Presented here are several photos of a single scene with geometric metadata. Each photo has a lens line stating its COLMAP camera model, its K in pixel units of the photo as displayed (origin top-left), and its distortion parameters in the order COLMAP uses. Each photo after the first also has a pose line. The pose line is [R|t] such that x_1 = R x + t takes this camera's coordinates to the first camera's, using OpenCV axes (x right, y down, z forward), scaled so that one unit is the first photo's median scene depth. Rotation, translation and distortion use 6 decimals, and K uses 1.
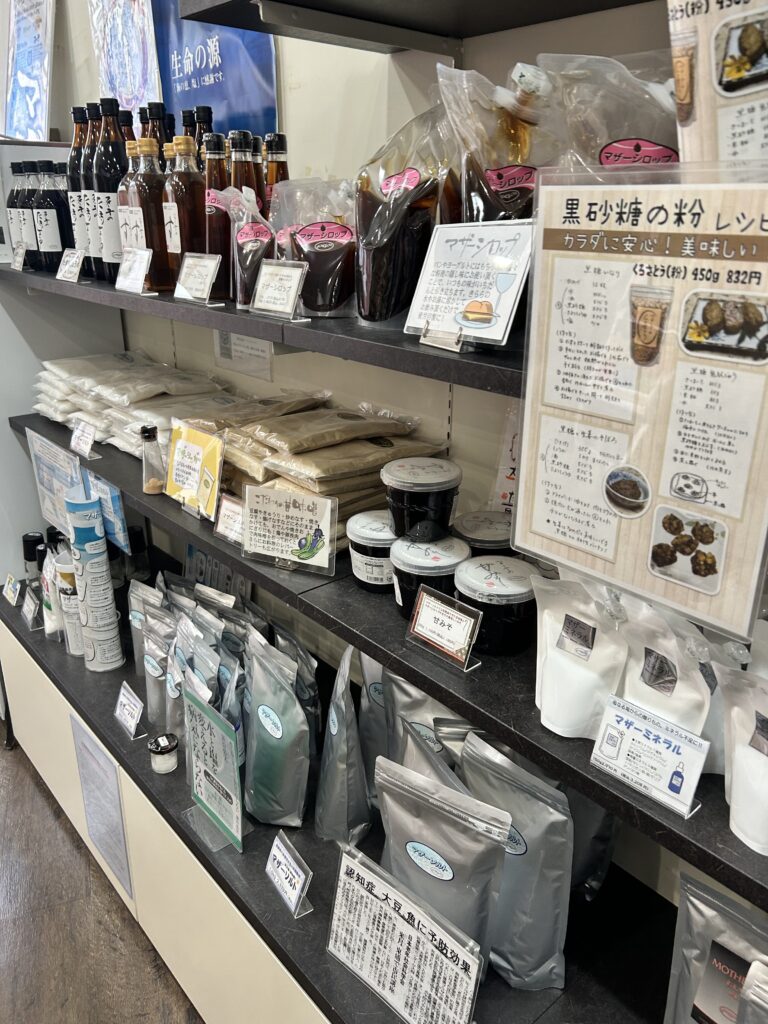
lens RADIAL K [[777.4, 0, 383.2], [0, 777.4, 509.1], [0, 0, 1]] dist [0.006293, 0.000729]
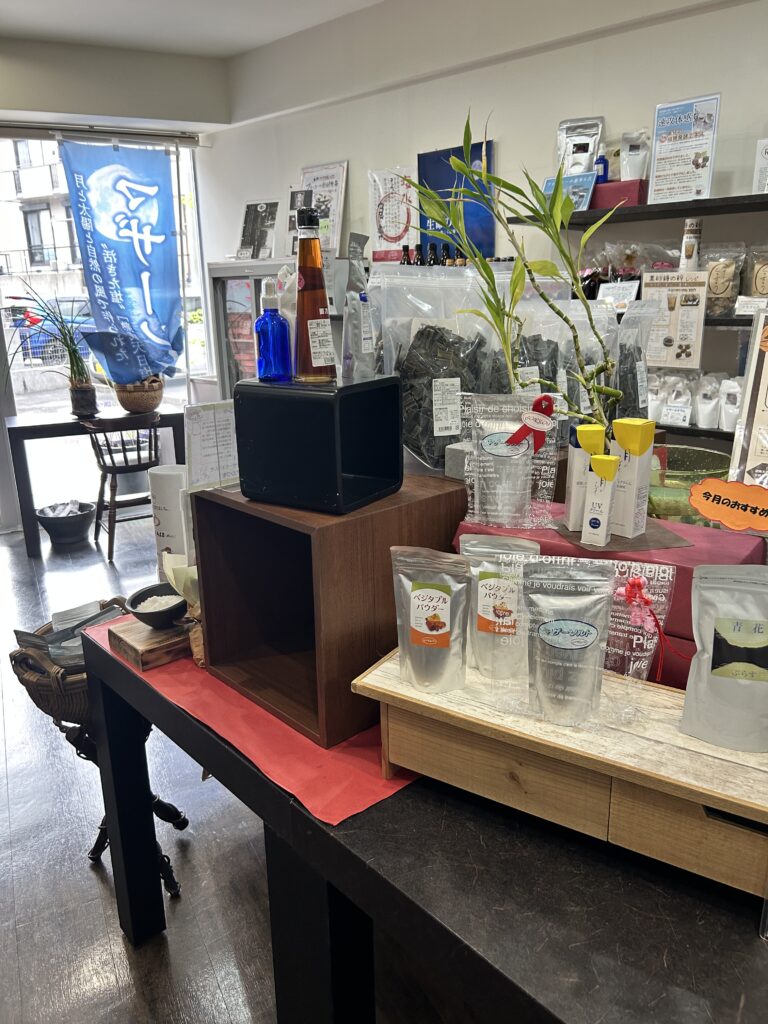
lens RADIAL K [[777.4, 0, 384.8], [0, 777.4, 514.6], [0, 0, 1]] dist [0.006293, 0.000729]
pose [[0.994780, -0.043415, 0.092350, -1.751094], [0.052371, 0.993917, -0.096880, 1.311250], [-0.087582, 0.101211, 0.991002, -3.140930]]
